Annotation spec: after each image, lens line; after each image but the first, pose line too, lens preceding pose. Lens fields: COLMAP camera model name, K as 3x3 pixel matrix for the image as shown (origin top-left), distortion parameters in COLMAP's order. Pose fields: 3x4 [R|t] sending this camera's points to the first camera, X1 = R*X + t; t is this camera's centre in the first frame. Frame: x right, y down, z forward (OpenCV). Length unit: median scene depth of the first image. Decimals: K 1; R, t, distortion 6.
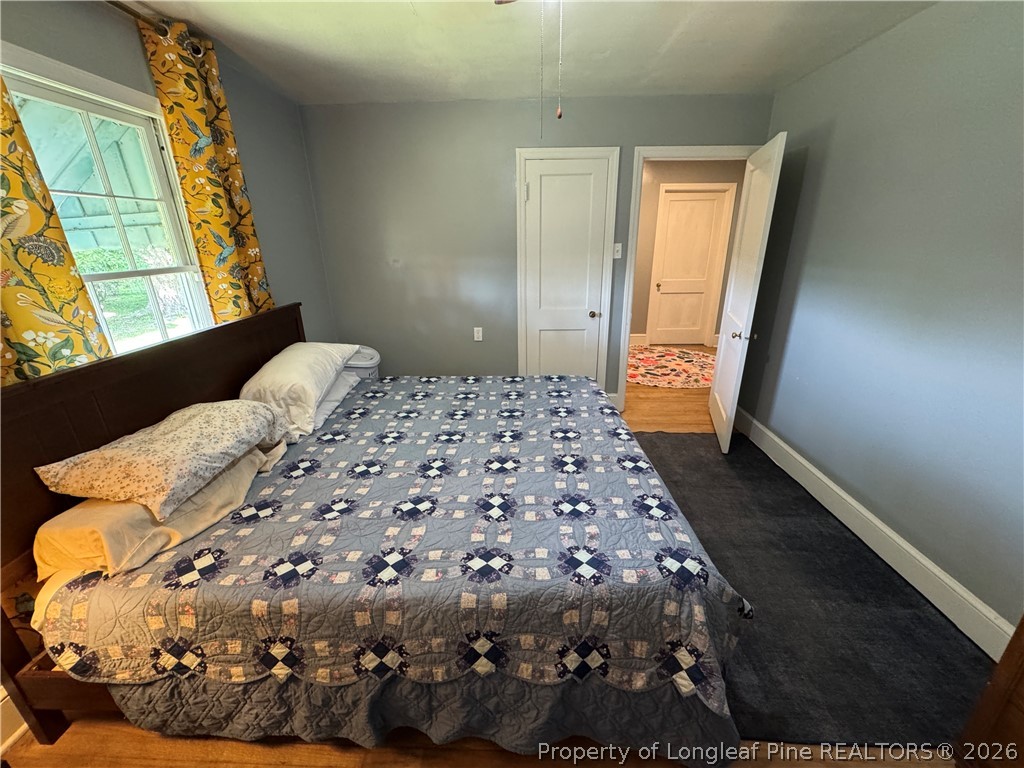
lens RADIAL K [[408.2, 0, 515.8], [0, 408.2, 382.5], [0, 0, 1]] dist [-0.004349, 0.000902]
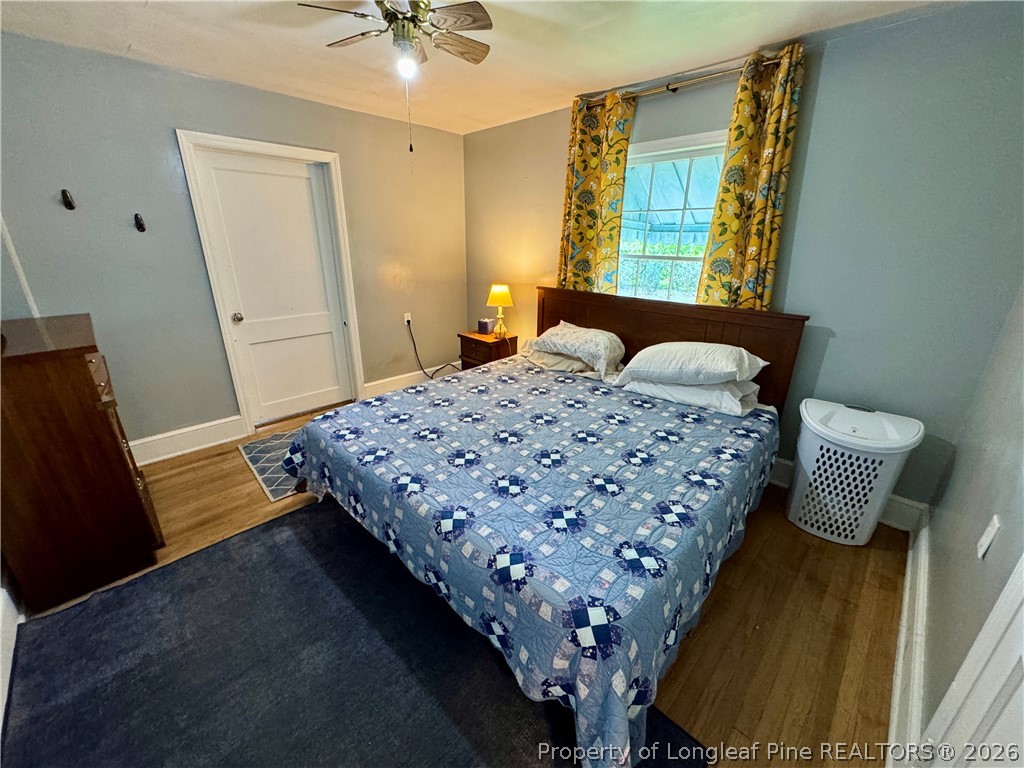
lens RADIAL K [[408.2, 0, 512.4], [0, 408.2, 386.7], [0, 0, 1]] dist [-0.004349, 0.000902]
pose [[-0.683427, 0.256905, -0.683321, 0.663498], [-0.244281, 0.801592, 0.545690, -0.547425], [0.687935, 0.539861, -0.485073, 1.518252]]
